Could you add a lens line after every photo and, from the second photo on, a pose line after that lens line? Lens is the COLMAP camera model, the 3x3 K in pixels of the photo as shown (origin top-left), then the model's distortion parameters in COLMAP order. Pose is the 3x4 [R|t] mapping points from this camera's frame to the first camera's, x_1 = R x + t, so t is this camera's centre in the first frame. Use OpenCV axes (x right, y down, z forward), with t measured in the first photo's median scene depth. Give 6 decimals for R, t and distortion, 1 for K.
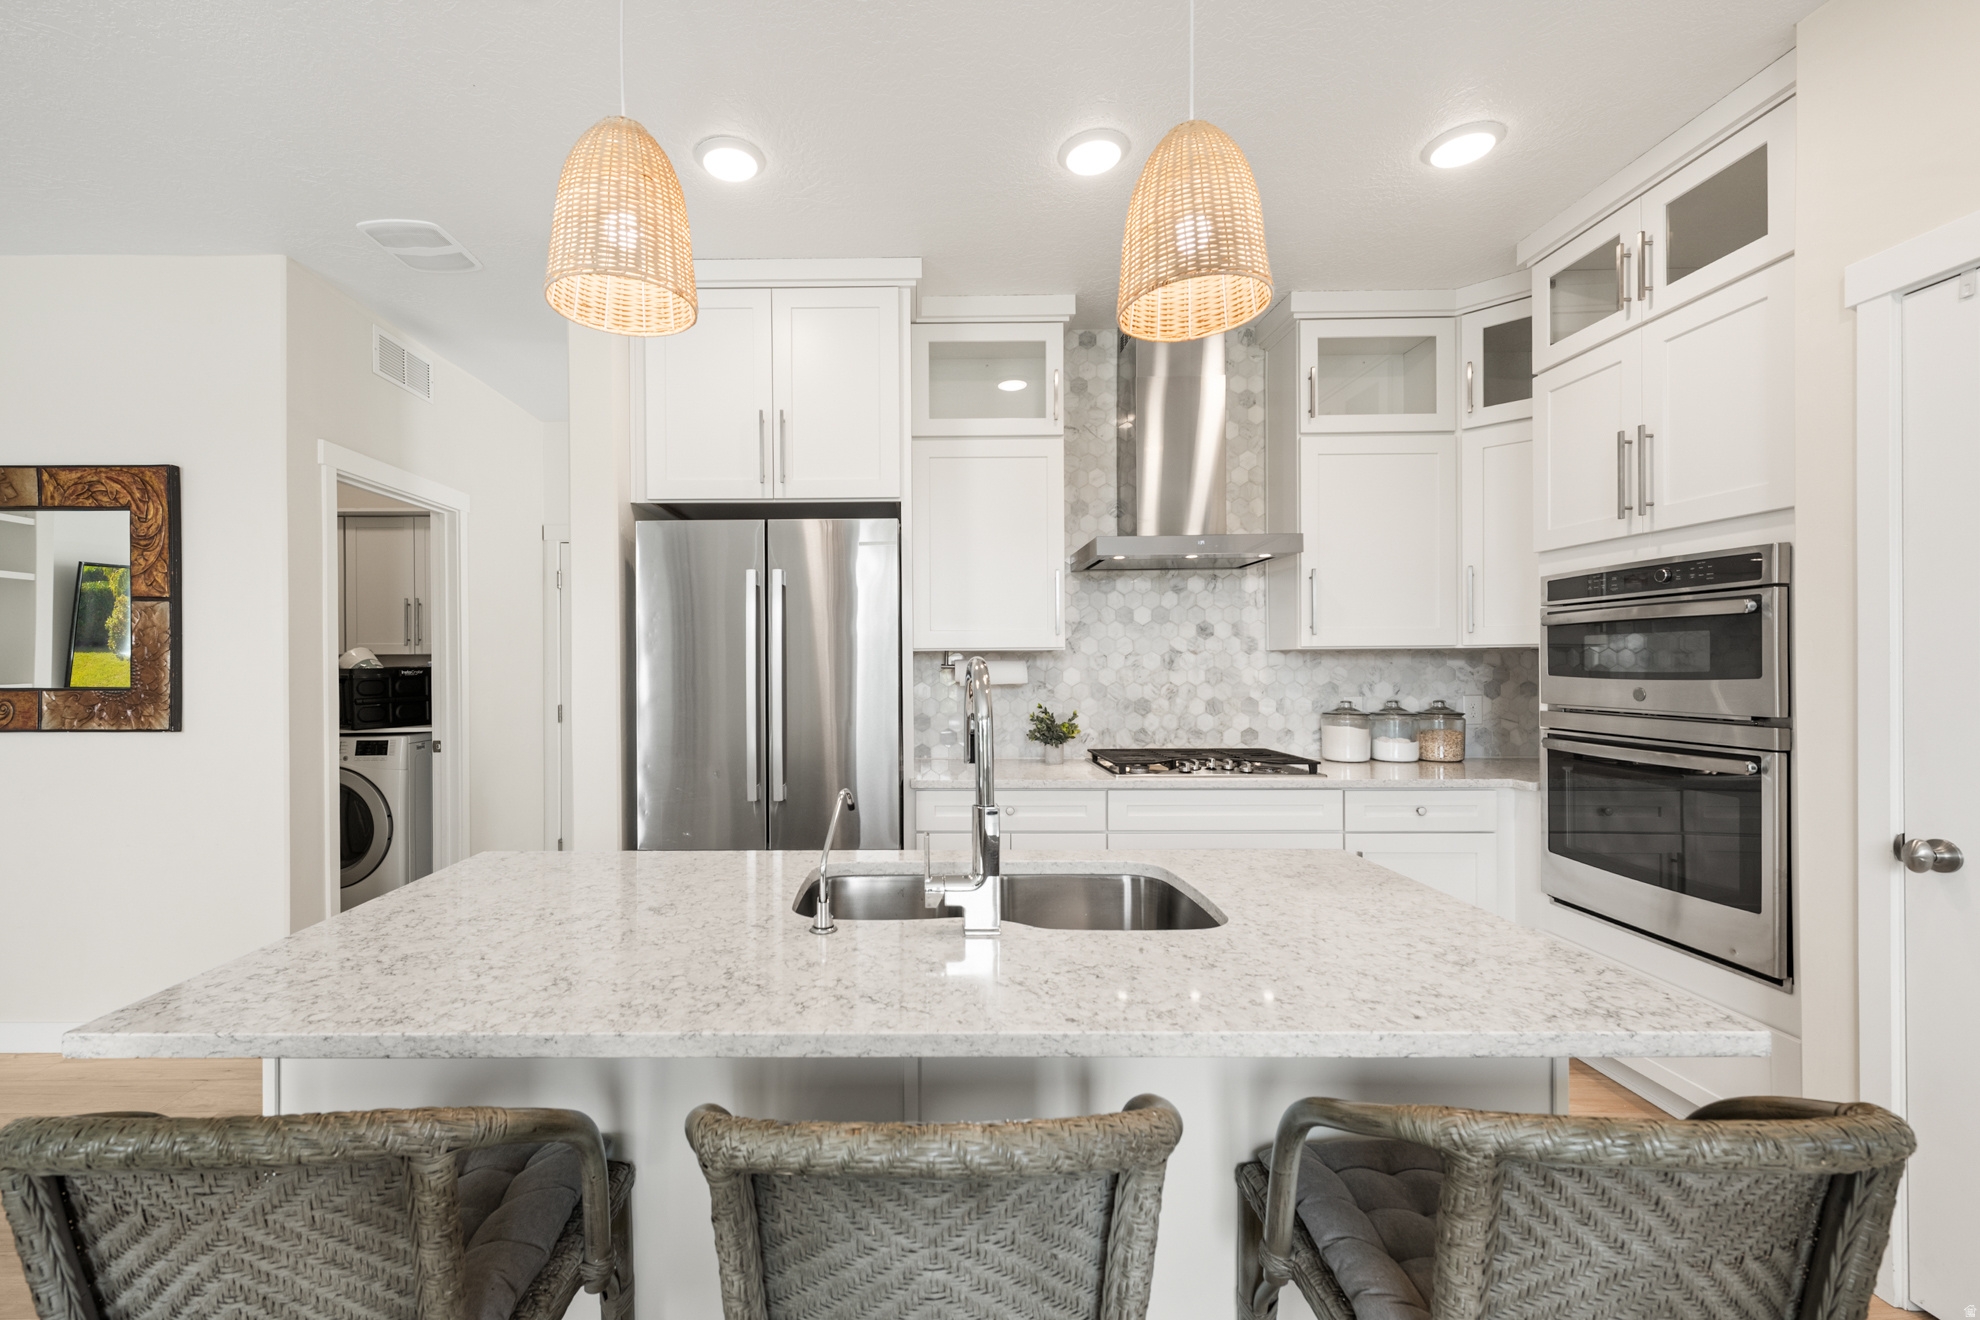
lens RADIAL K [[792.4, 0, 915.2], [0, 792.4, 665.4], [0, 0, 1]] dist [0.006085, -0.002148]
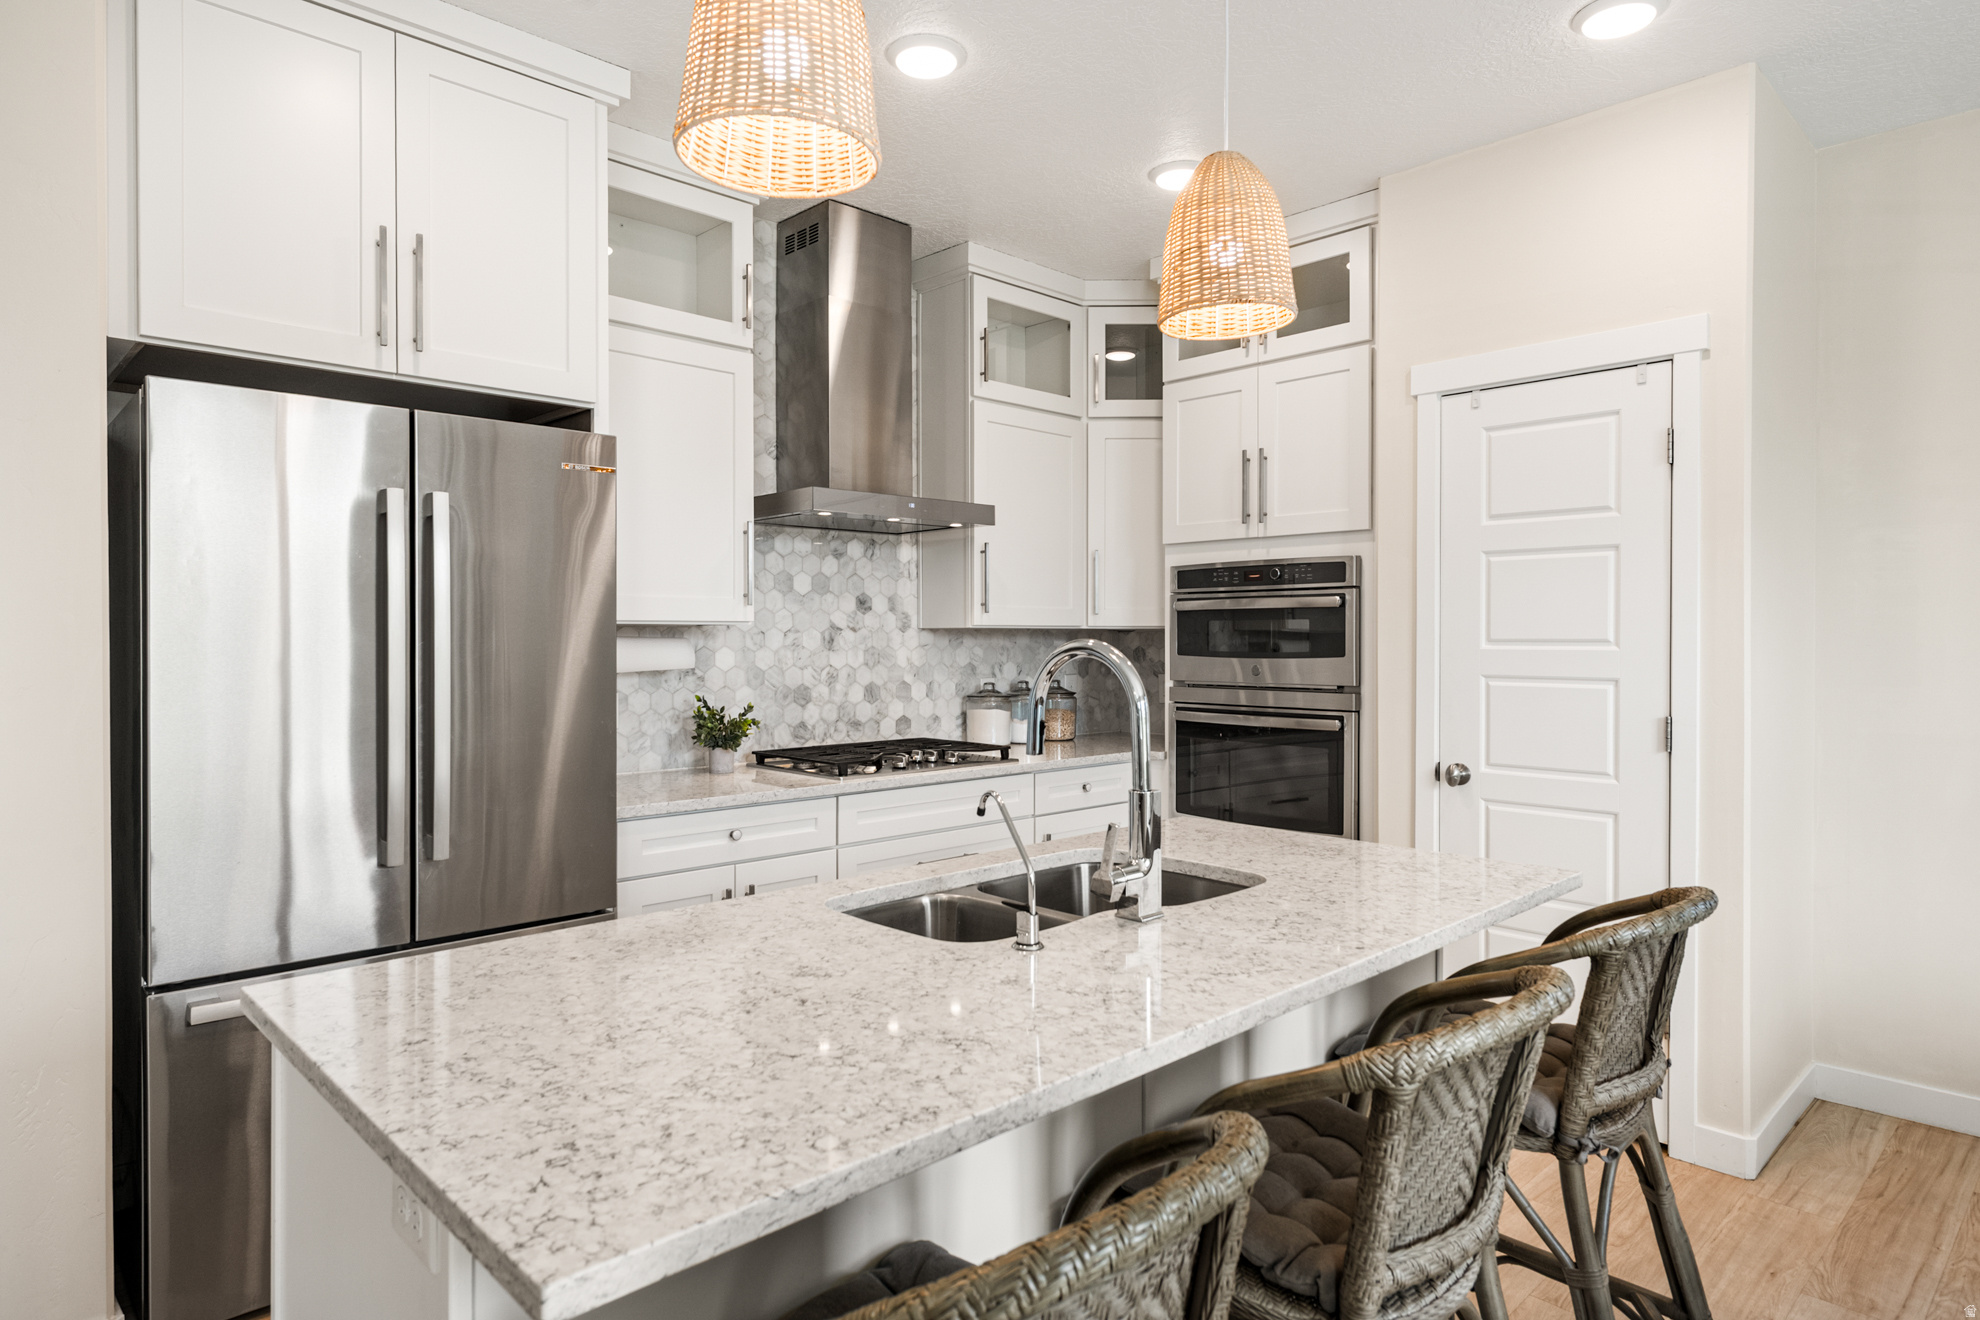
lens RADIAL K [[1117.4, 0, 969.2], [0, 1117.4, 642.3], [0, 0, 1]] dist [0.006798, -0.005057]
pose [[0.720117, 0.003769, 0.693843, -0.431993], [-0.004133, 0.999991, -0.001143, -0.002150], [-0.693841, -0.002045, 0.720125, 0.060994]]
